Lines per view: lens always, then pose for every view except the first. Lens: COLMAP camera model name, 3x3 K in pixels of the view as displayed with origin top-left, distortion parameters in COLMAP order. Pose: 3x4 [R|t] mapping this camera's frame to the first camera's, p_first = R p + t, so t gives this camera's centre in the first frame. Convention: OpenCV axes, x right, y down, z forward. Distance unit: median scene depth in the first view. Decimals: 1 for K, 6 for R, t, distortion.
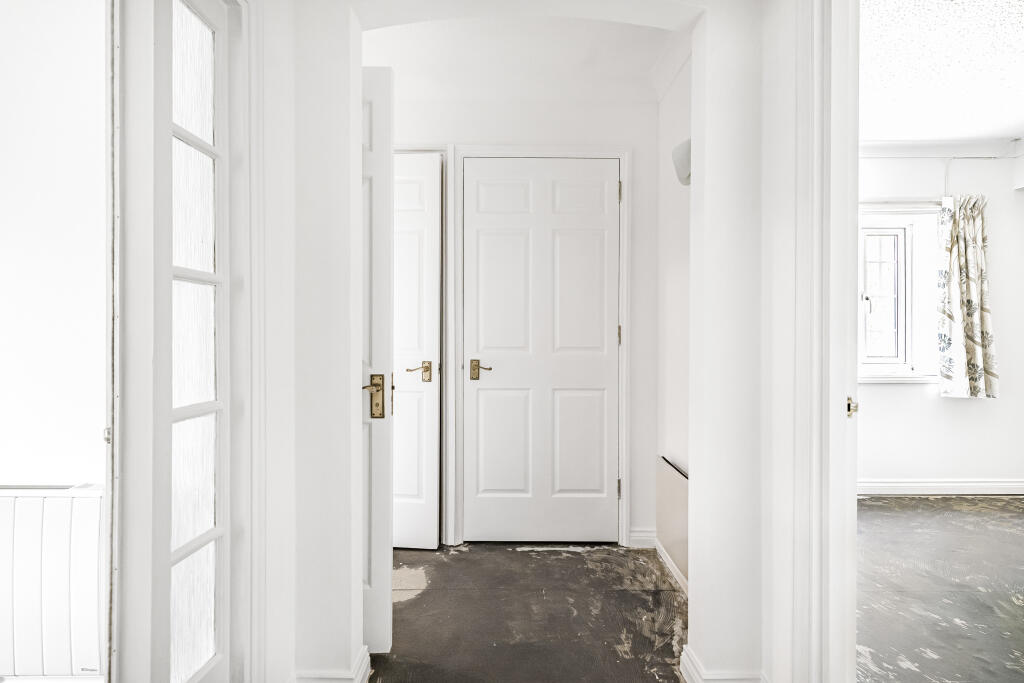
lens RADIAL K [[465.3, 0, 516.3], [0, 465.3, 334.5], [0, 0, 1]] dist [0.002297, 0.000386]
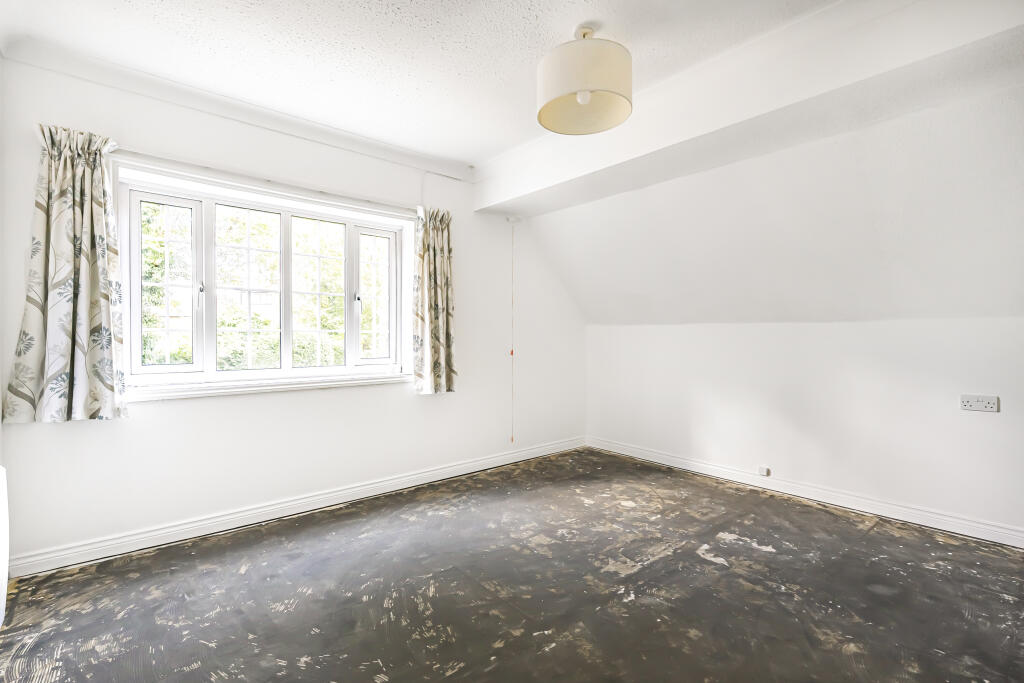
lens RADIAL K [[465.3, 0, 520.1], [0, 465.3, 344.7], [0, 0, 1]] dist [0.002297, 0.000386]
pose [[0.758462, -0.012937, 0.651589, 0.403873], [-0.002461, 0.999739, 0.022714, -0.004240], [-0.651713, -0.018832, 0.758232, 0.041619]]
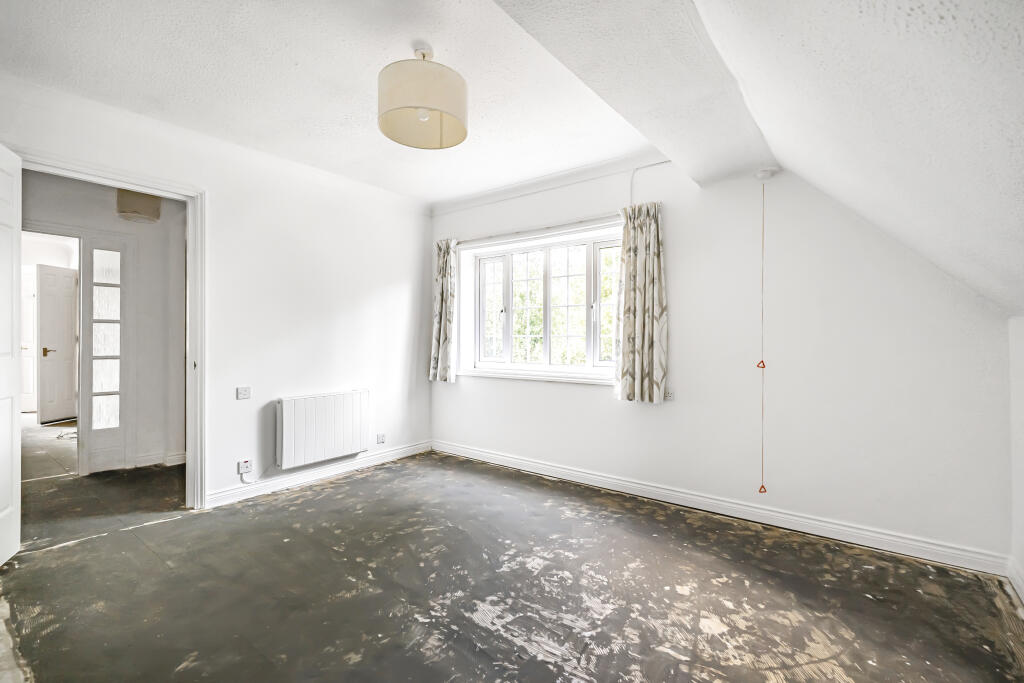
lens RADIAL K [[465.3, 0, 516.6], [0, 465.3, 343.4], [0, 0, 1]] dist [0.002297, 0.000386]
pose [[0.780880, 0.005603, -0.624655, 1.398052], [0.000236, 0.999957, 0.009265, -0.002182], [0.624681, -0.007382, 0.780846, 0.032475]]
